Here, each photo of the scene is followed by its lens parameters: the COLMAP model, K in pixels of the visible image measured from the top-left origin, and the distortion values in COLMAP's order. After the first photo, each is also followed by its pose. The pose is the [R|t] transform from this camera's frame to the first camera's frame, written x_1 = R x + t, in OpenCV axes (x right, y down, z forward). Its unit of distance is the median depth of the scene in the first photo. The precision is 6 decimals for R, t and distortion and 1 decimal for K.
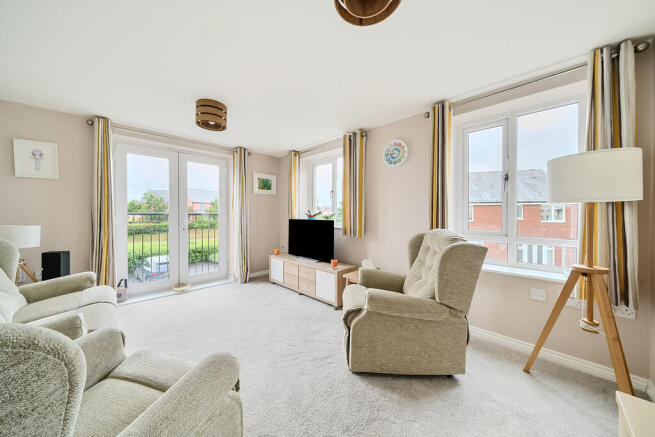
lens RADIAL K [[224.8, 0, 325.4], [0, 224.8, 216.6], [0, 0, 1]] dist [-0.006417, 0.000056]
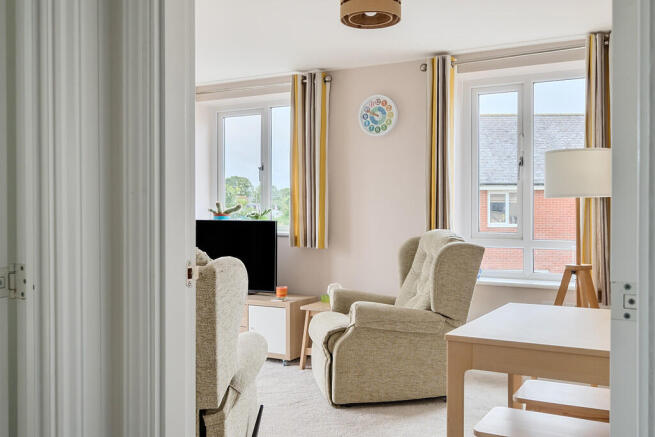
lens RADIAL K [[662.8, 0, 327.5], [0, 662.8, 218.5], [0, 0, 1]] dist [0.075641, 0.000543]
pose [[0.965036, -0.002640, 0.262104, -0.384031], [0.002891, 0.999996, -0.000572, 0.015780], [-0.262102, 0.001309, 0.965039, -0.931926]]
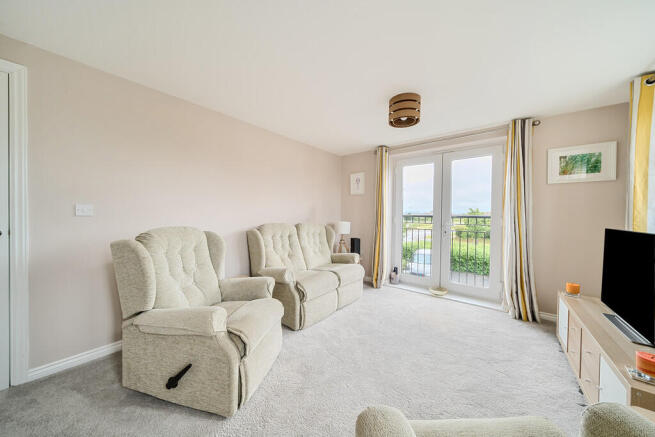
lens RADIAL K [[224.8, 0, 325.4], [0, 224.8, 216.6], [0, 0, 1]] dist [-0.006417, 0.000056]
pose [[0.108333, 0.008781, -0.994076, 0.367974], [-0.021018, 0.999758, 0.006541, -0.007013], [0.993892, 0.020185, 0.108491, 0.533180]]
